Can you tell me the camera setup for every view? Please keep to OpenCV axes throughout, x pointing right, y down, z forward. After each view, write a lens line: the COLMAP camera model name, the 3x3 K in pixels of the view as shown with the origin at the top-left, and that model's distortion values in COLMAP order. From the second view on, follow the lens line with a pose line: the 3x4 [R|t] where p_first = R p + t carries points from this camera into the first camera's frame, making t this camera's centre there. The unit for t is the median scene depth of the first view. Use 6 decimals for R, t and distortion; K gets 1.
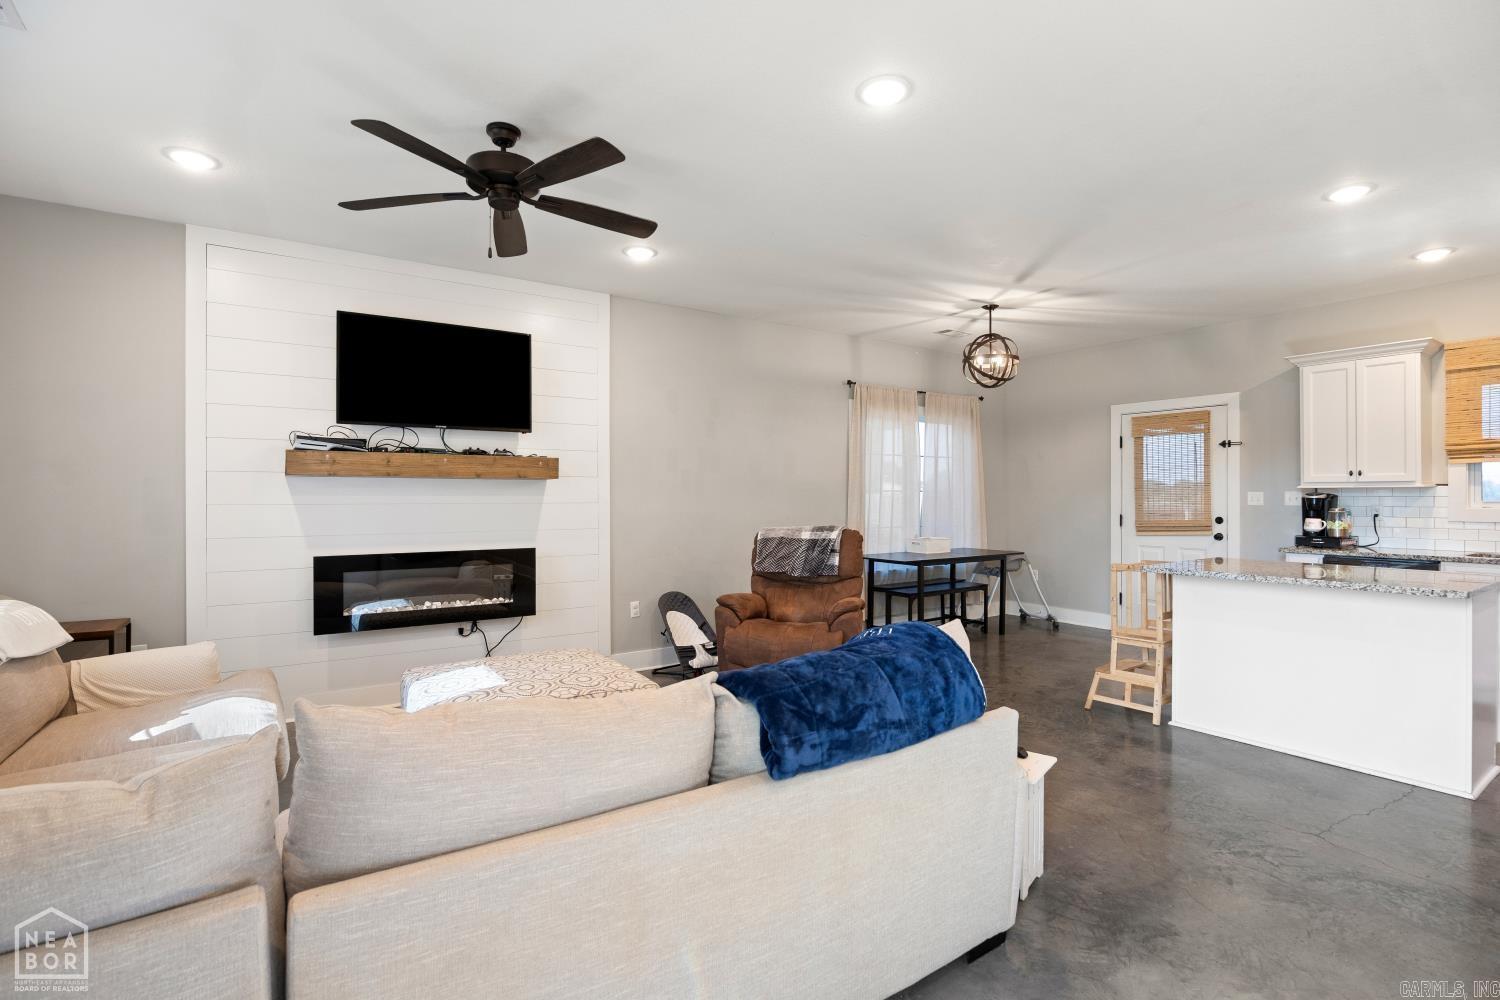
lens RADIAL K [[698.3, 0, 759.3], [0, 698.3, 500.1], [0, 0, 1]] dist [-0.025368, 0.005660]
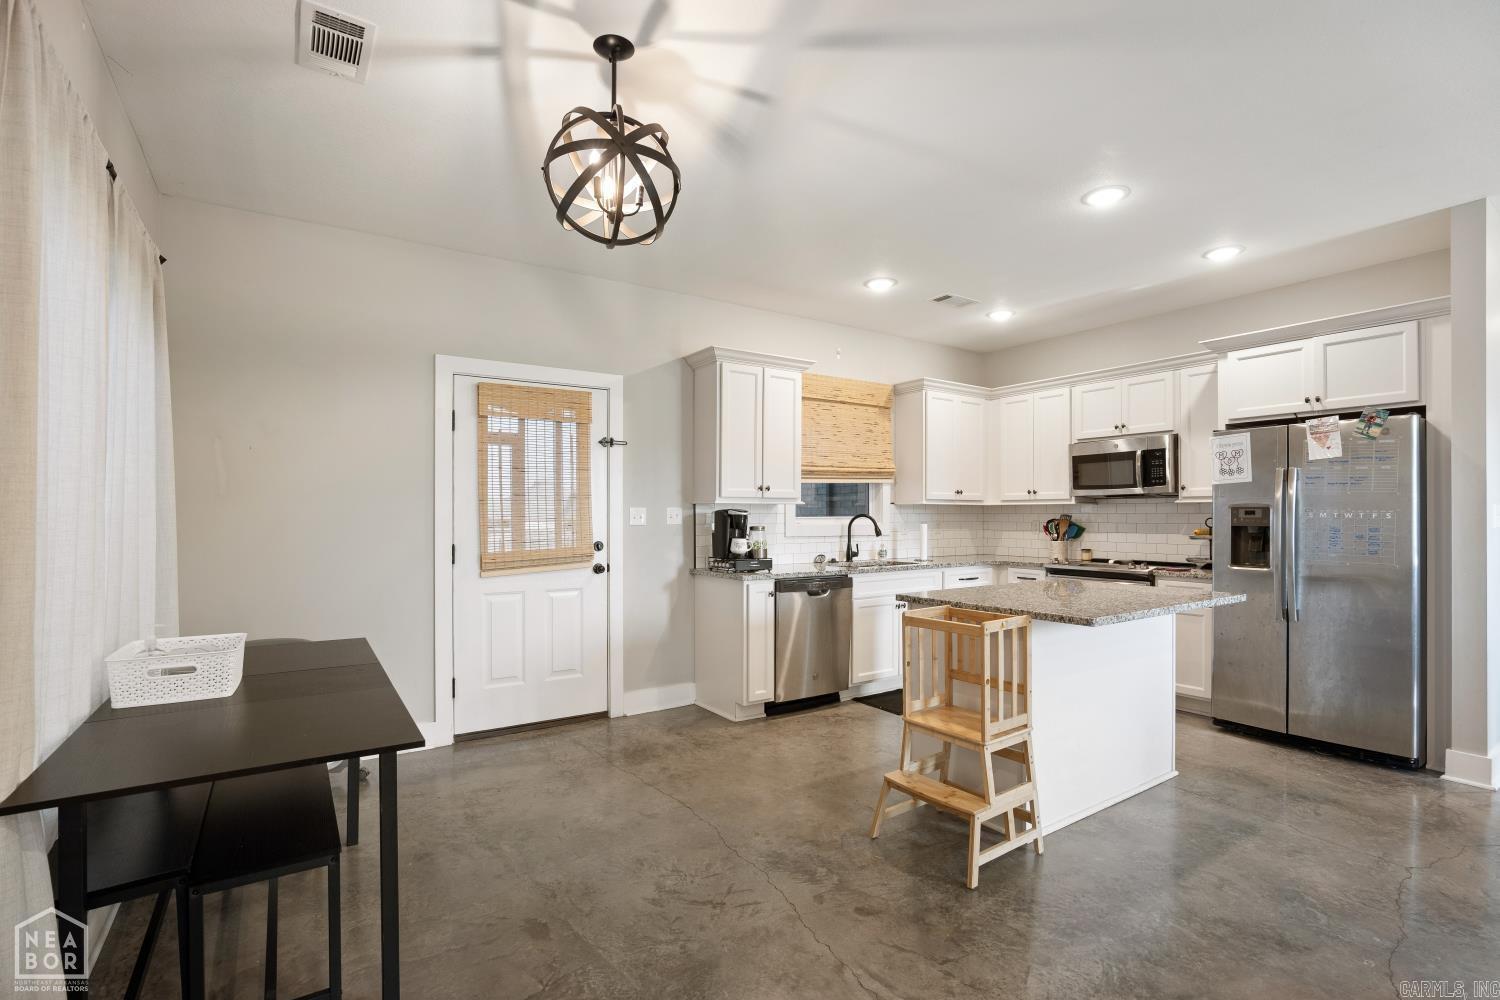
lens RADIAL K [[698.3, 0, 746.2], [0, 698.3, 514.5], [0, 0, 1]] dist [-0.025368, 0.005660]
pose [[0.016938, 0.000659, 0.999856, -0.080843], [0.006296, 0.999980, -0.000765, -0.002991], [-0.999837, 0.006308, 0.016933, 1.008677]]
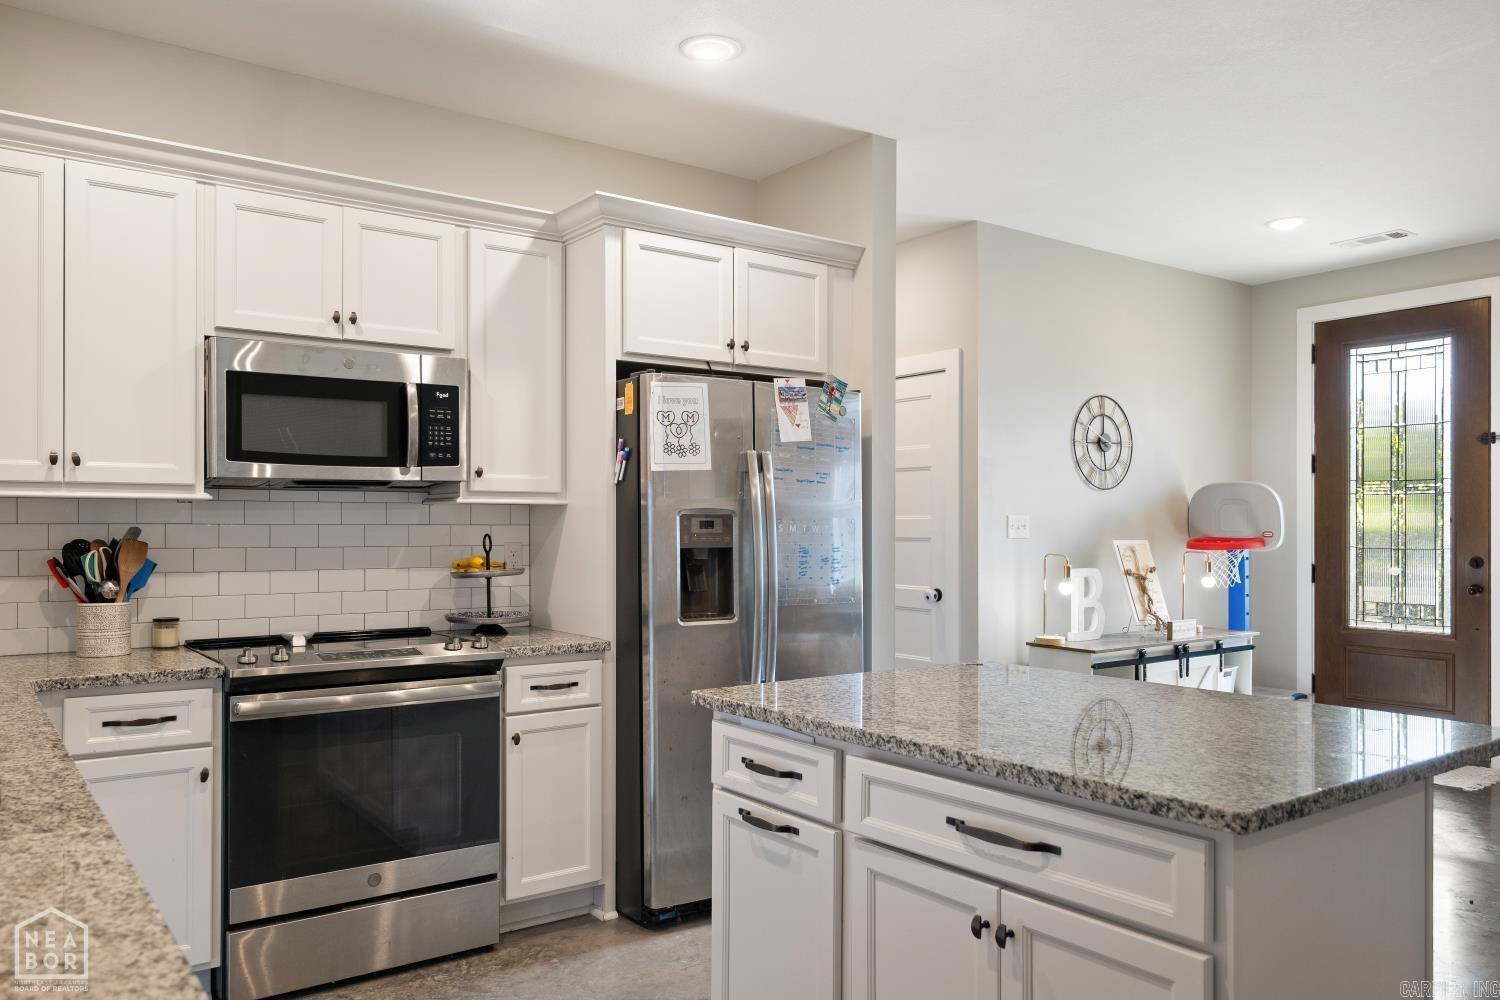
lens RADIAL K [[1098.9, 0, 752.8], [0, 1098.9, 526.7], [0, 0, 1]] dist [0.003168, 0.001551]
pose [[-0.999420, 0.000605, -0.034041, 0.720565], [0.000452, 0.999990, 0.004502, -0.003657], [0.034043, 0.004484, -0.999410, 1.165013]]
